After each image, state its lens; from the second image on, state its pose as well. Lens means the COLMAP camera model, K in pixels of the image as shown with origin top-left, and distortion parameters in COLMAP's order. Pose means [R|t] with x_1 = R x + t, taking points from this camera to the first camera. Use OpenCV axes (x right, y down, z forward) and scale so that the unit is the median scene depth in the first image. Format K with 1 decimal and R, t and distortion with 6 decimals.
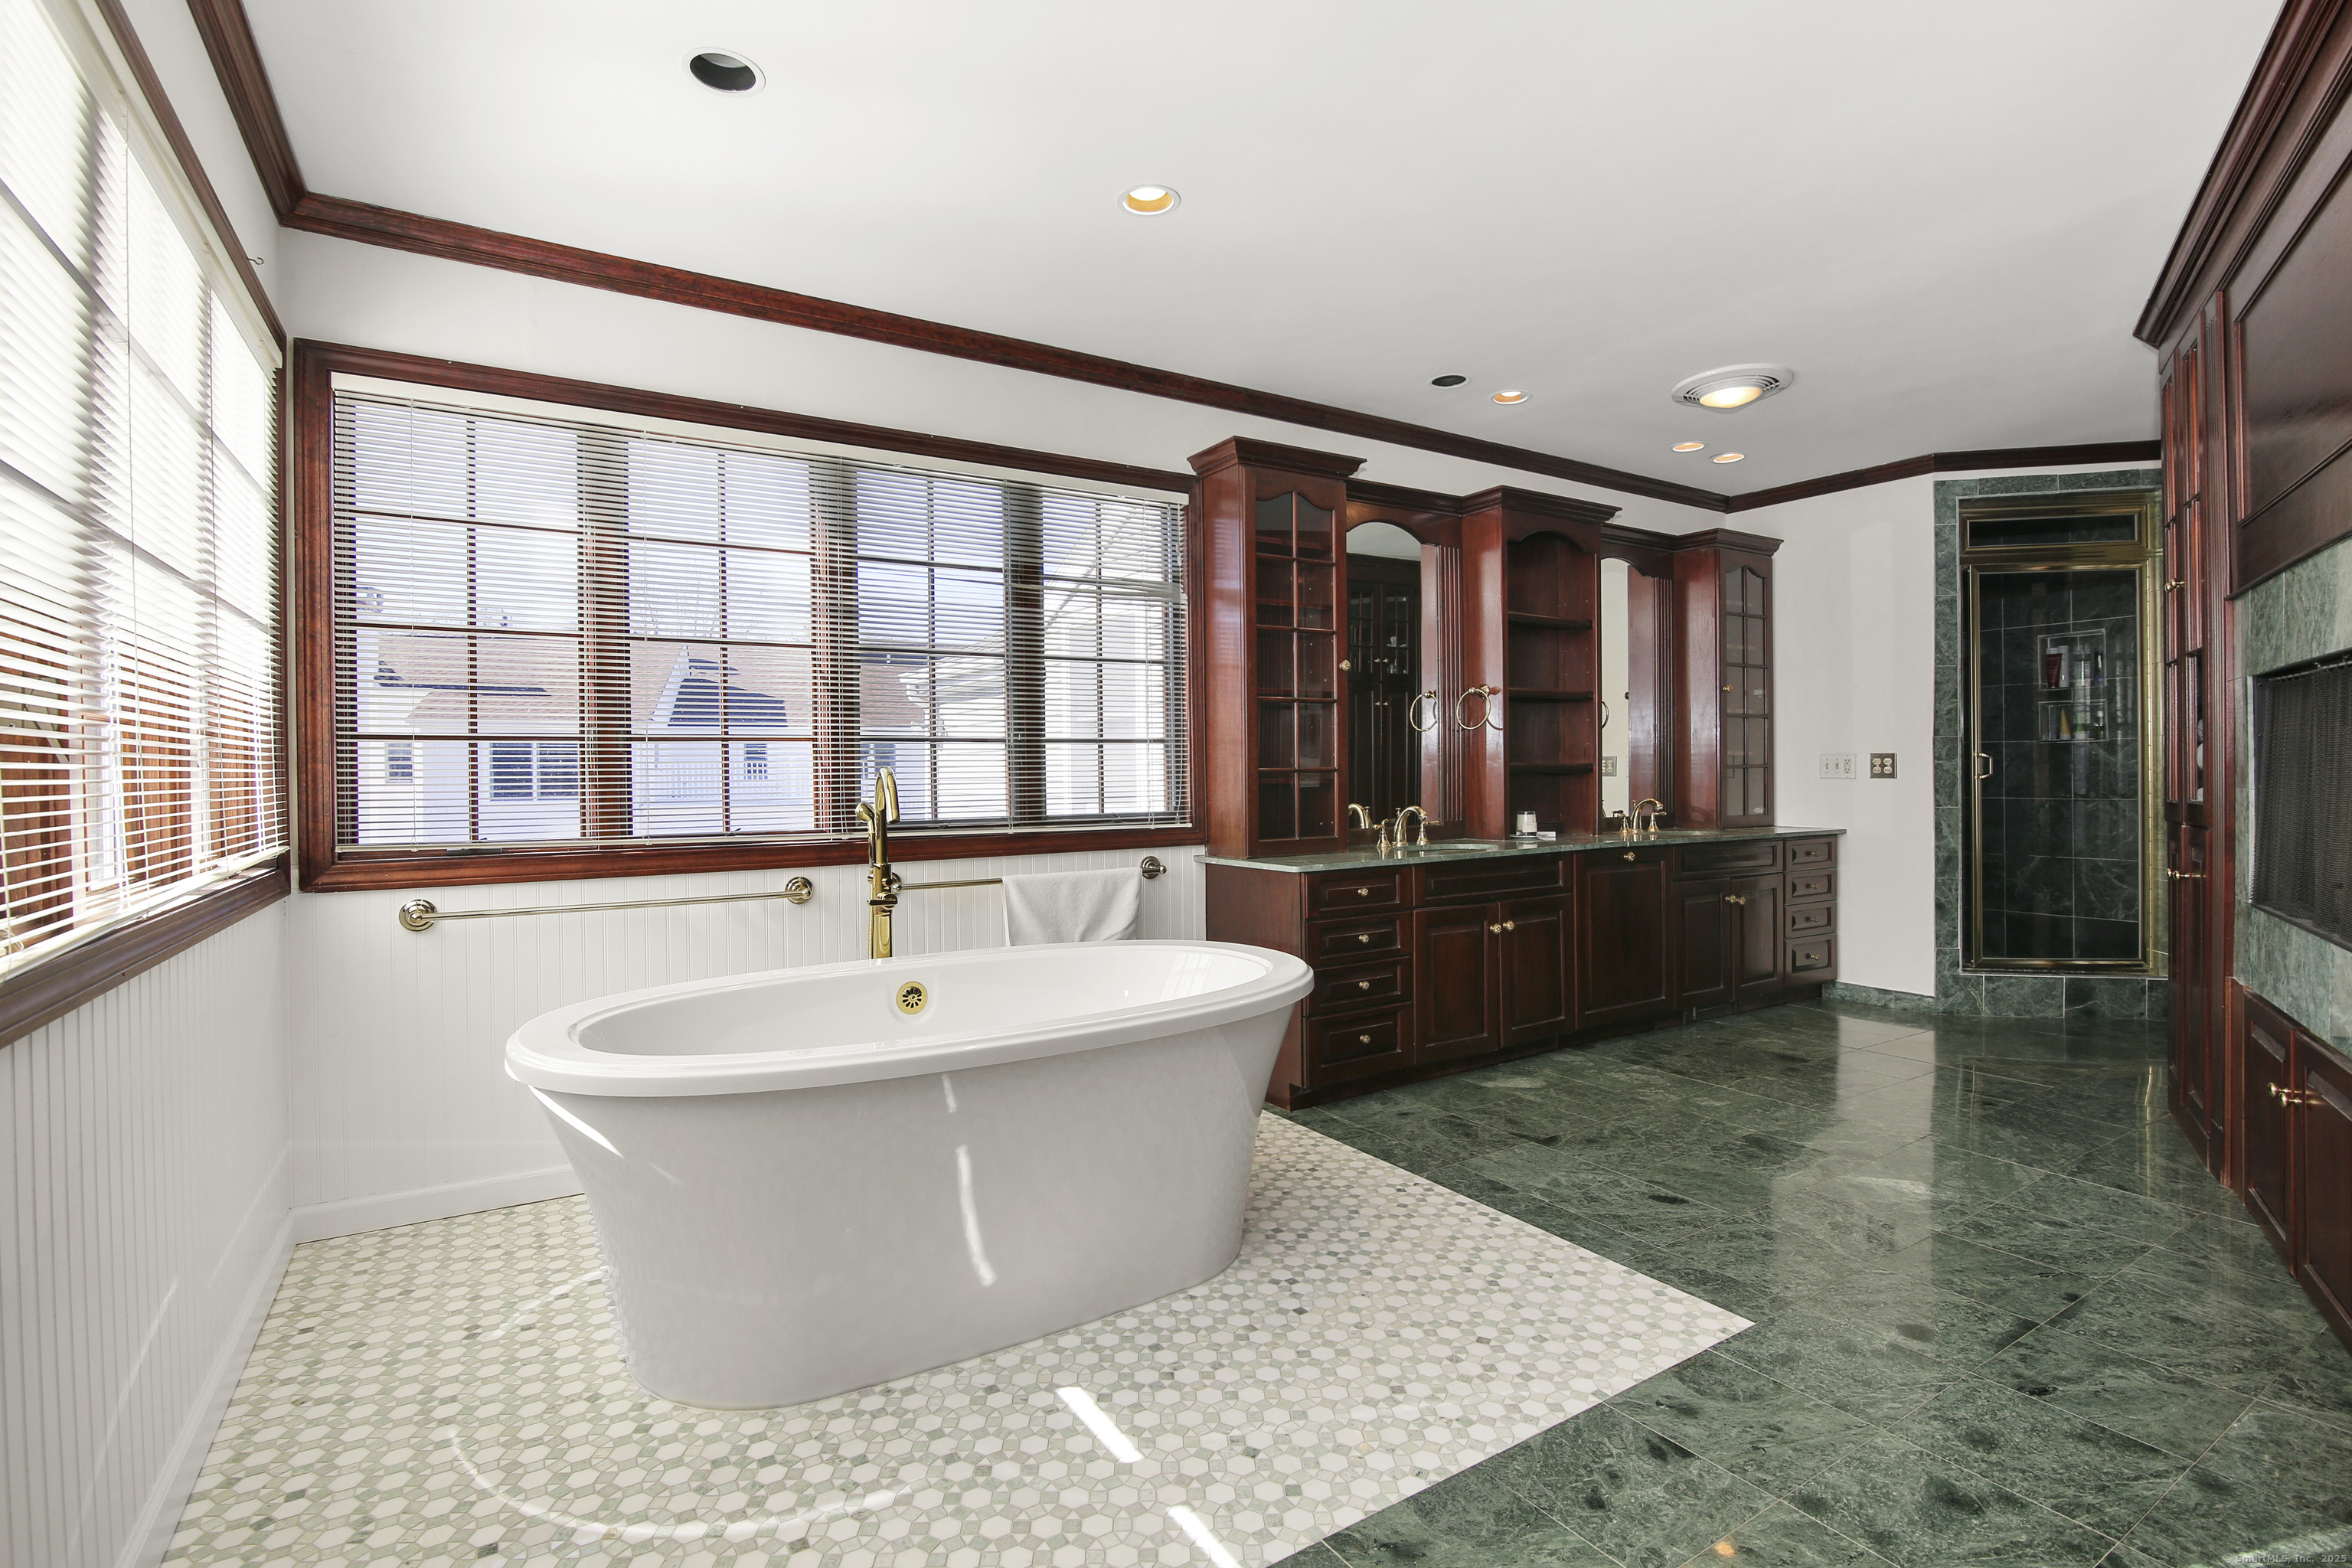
lens RADIAL K [[1087.1, 0, 1173.0], [0, 1087.1, 775.2], [0, 0, 1]] dist [-0.020153, 0.001770]
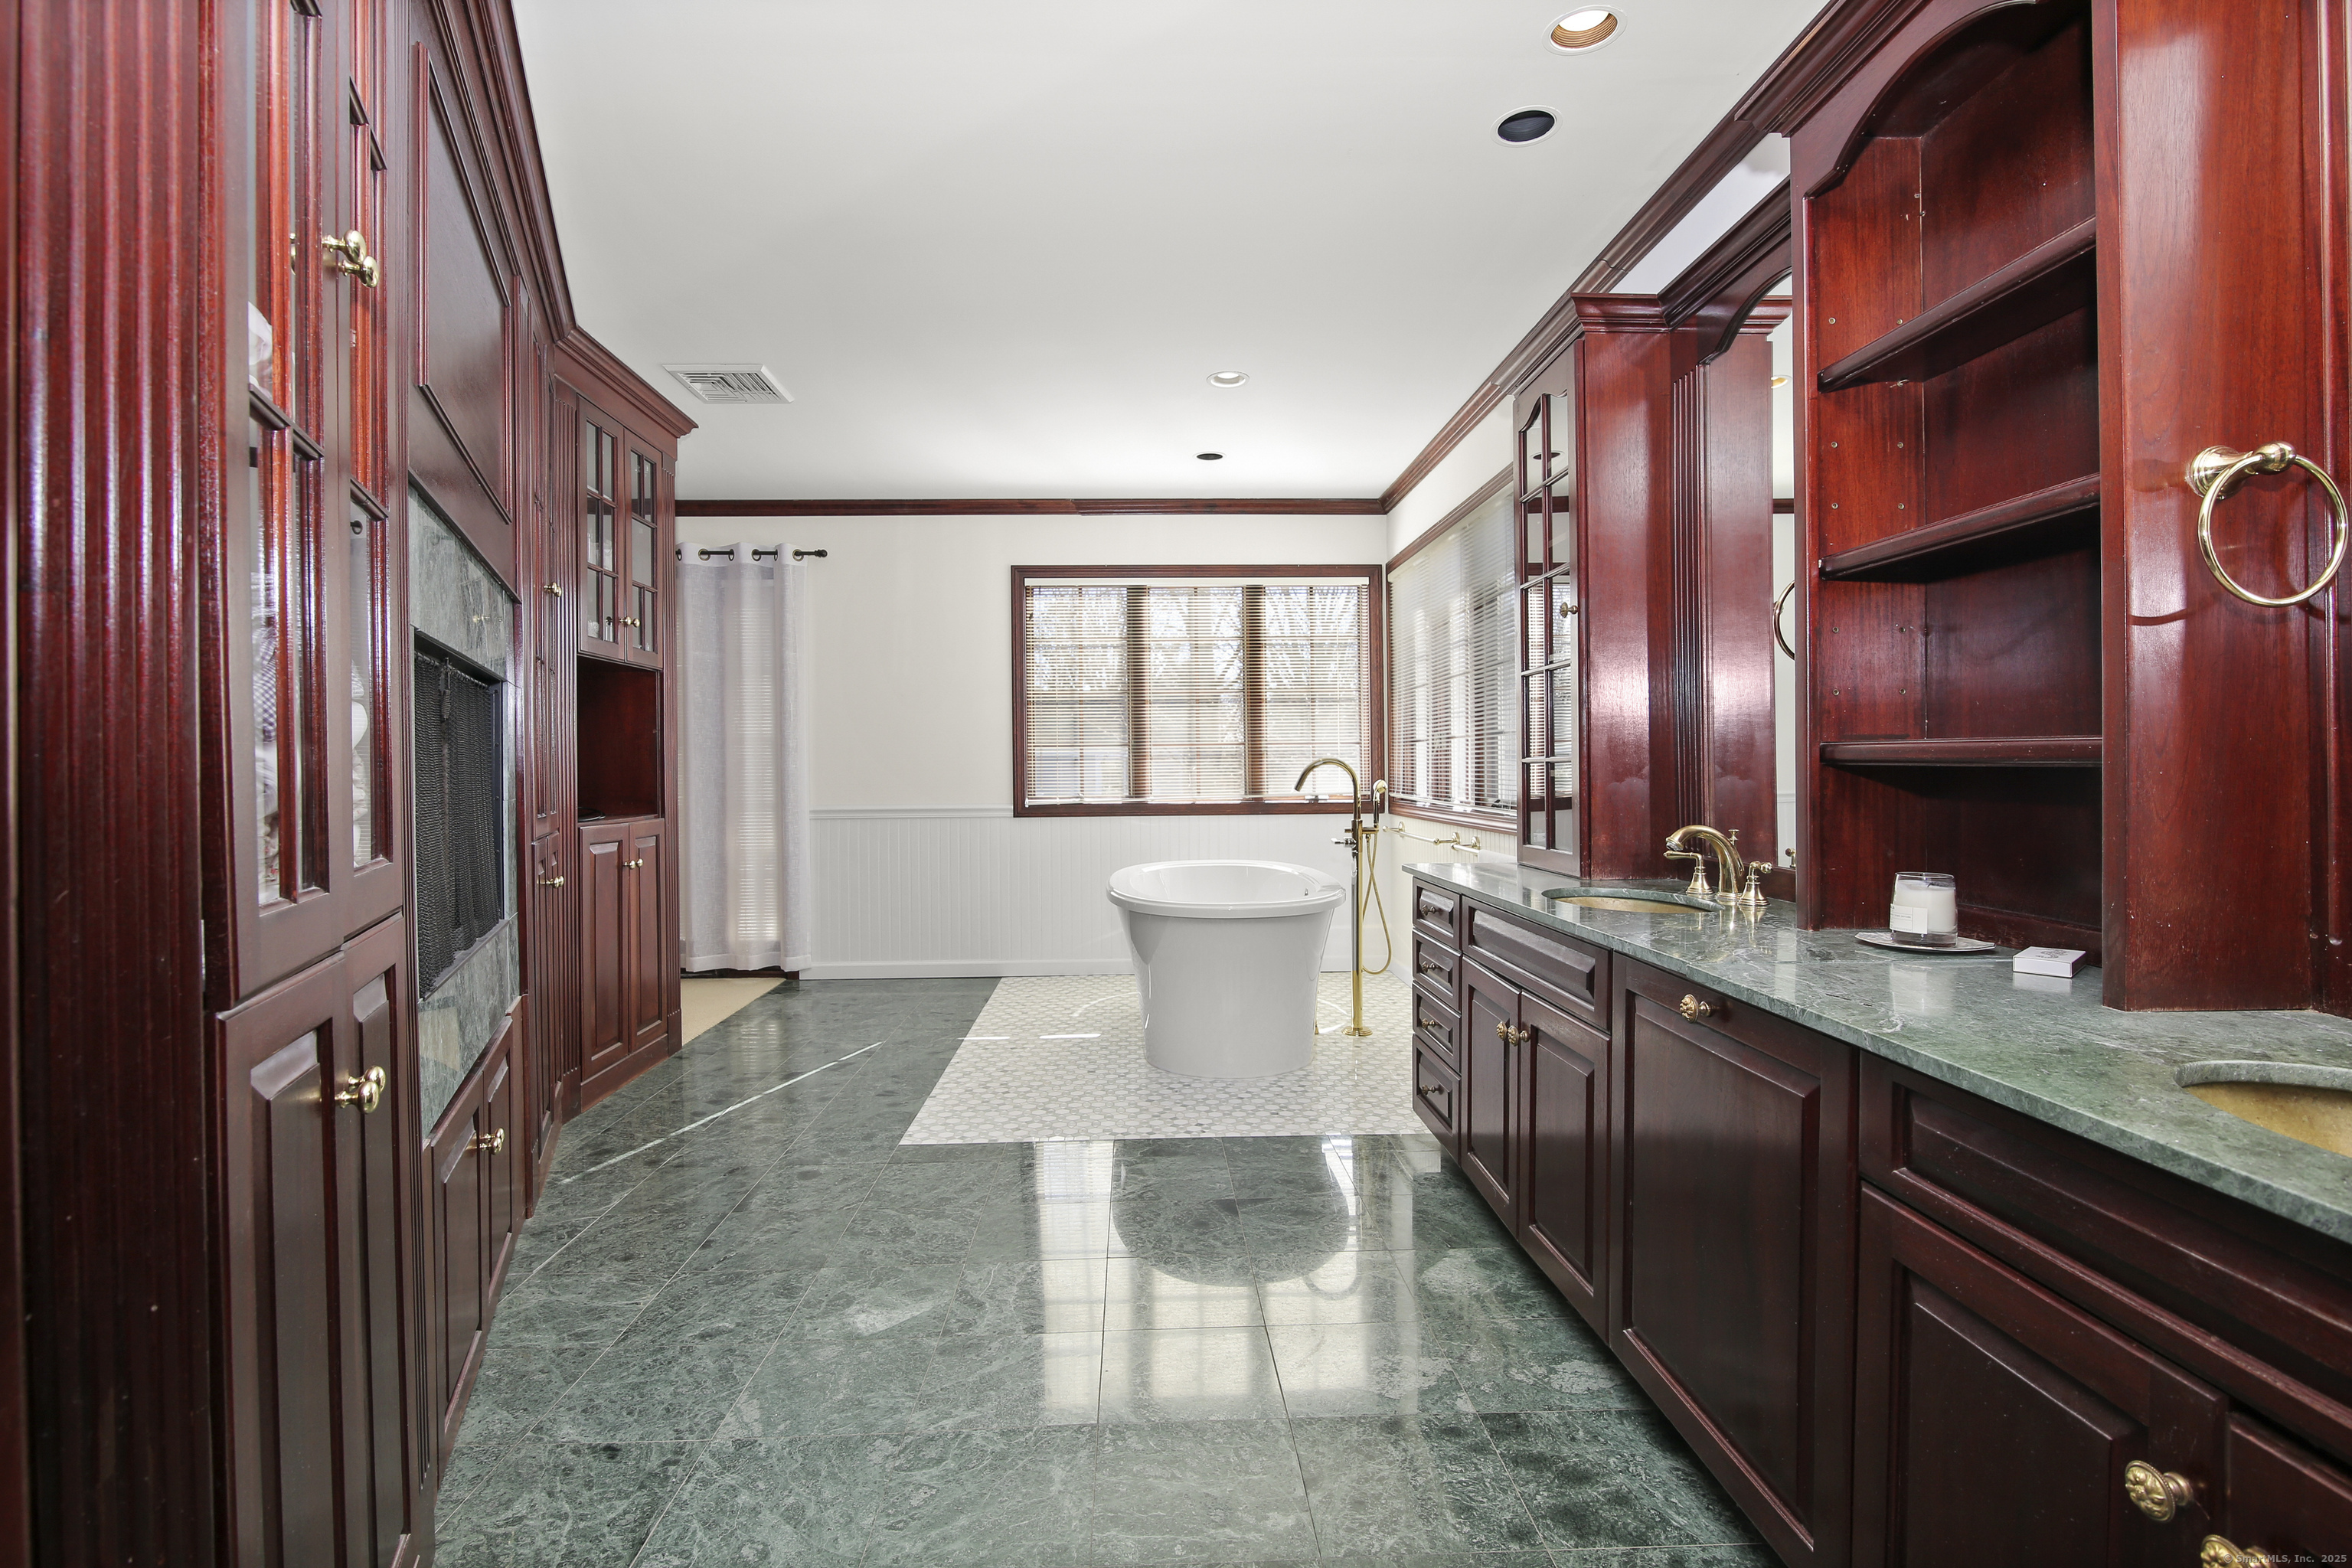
lens RADIAL K [[1087.1, 0, 1173.0], [0, 1087.1, 775.2], [0, 0, 1]] dist [-0.020153, 0.001770]
pose [[-0.497468, 0.020150, -0.867248, 1.357252], [0.011027, 0.999796, 0.016905, -0.014020], [0.867412, -0.001153, -0.497589, 1.719281]]
